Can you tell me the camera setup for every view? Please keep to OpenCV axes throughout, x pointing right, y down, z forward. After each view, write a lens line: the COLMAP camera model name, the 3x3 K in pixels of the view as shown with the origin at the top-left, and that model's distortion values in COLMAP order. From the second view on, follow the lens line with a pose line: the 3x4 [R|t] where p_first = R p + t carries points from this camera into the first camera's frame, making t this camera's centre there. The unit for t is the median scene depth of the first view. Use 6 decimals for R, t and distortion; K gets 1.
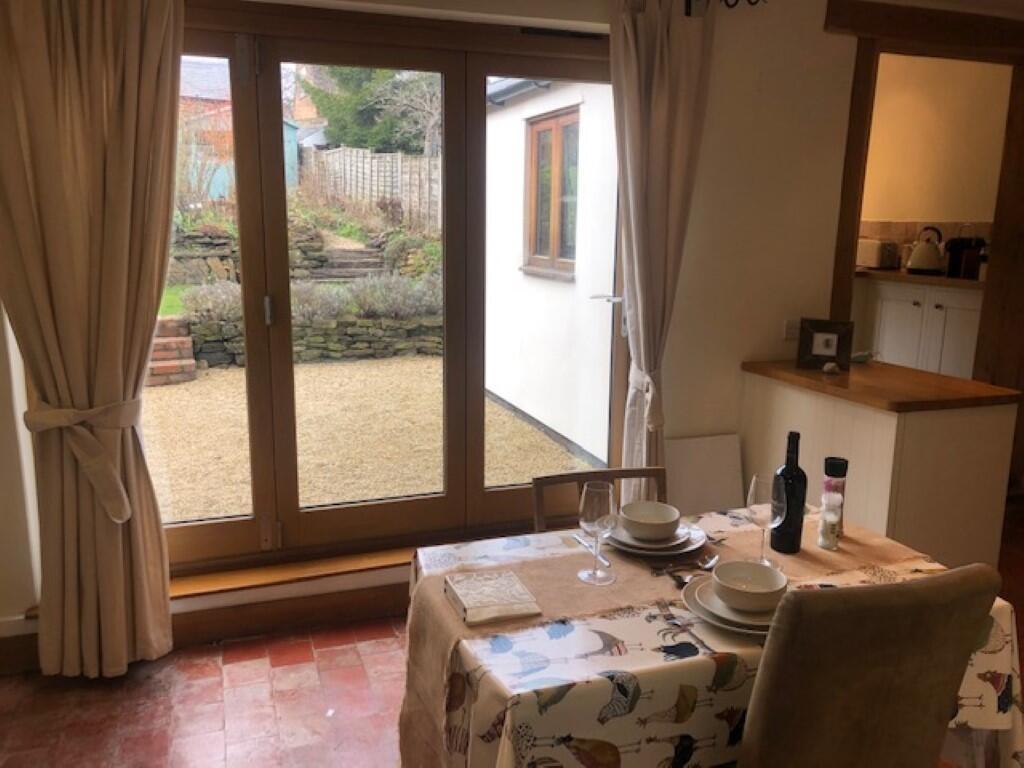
lens RADIAL K [[833.2, 0, 514.4], [0, 833.2, 376.6], [0, 0, 1]] dist [0.029966, -0.010668]
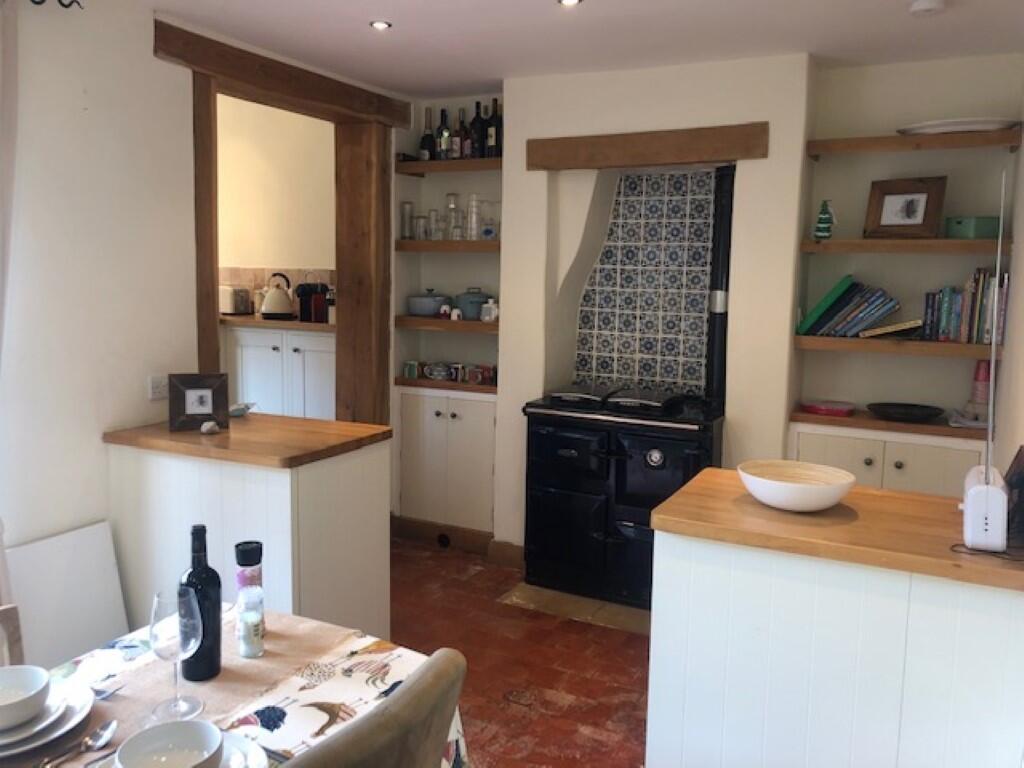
lens RADIAL K [[833.2, 0, 514.4], [0, 833.2, 376.6], [0, 0, 1]] dist [0.029966, -0.010668]
pose [[0.733546, -0.083024, 0.674550, 0.019533], [0.119620, 0.992788, -0.007890, -0.021398], [-0.669030, 0.086478, 0.738187, 0.132033]]
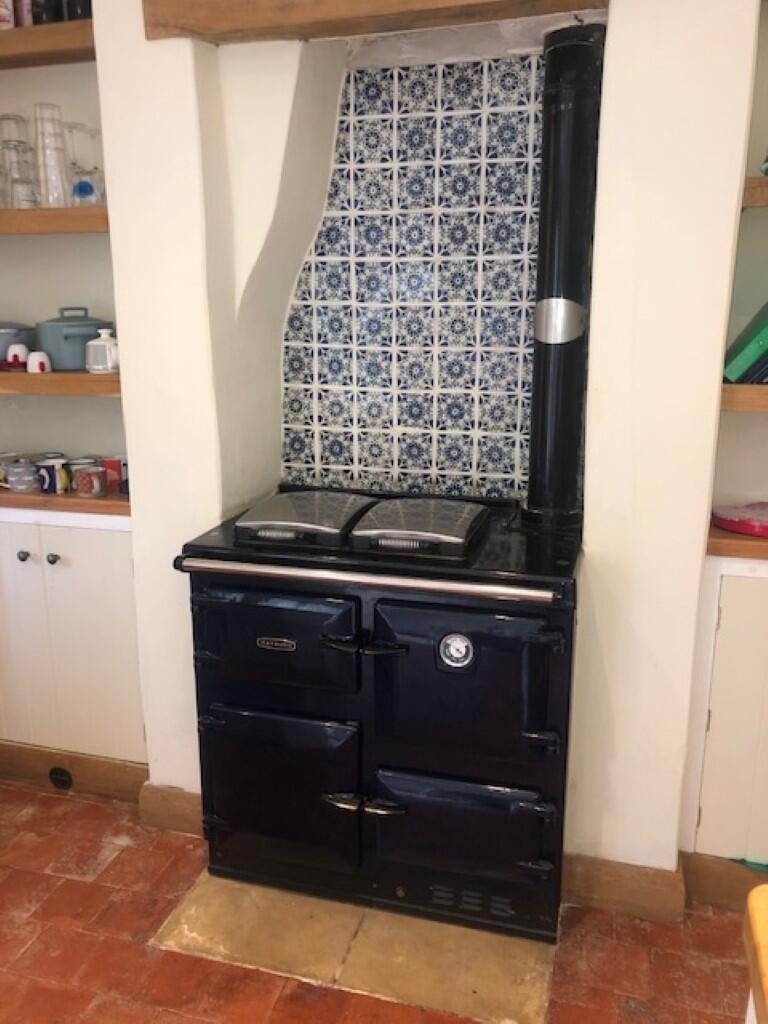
lens RADIAL K [[833.2, 0, 385.3], [0, 833.2, 520.9], [0, 0, 1]] dist [0.029966, -0.010668]
pose [[0.589302, -0.210135, 0.780106, 0.603266], [0.164152, 0.976584, 0.139057, -0.077792], [-0.791060, 0.046110, 0.609998, 0.662321]]
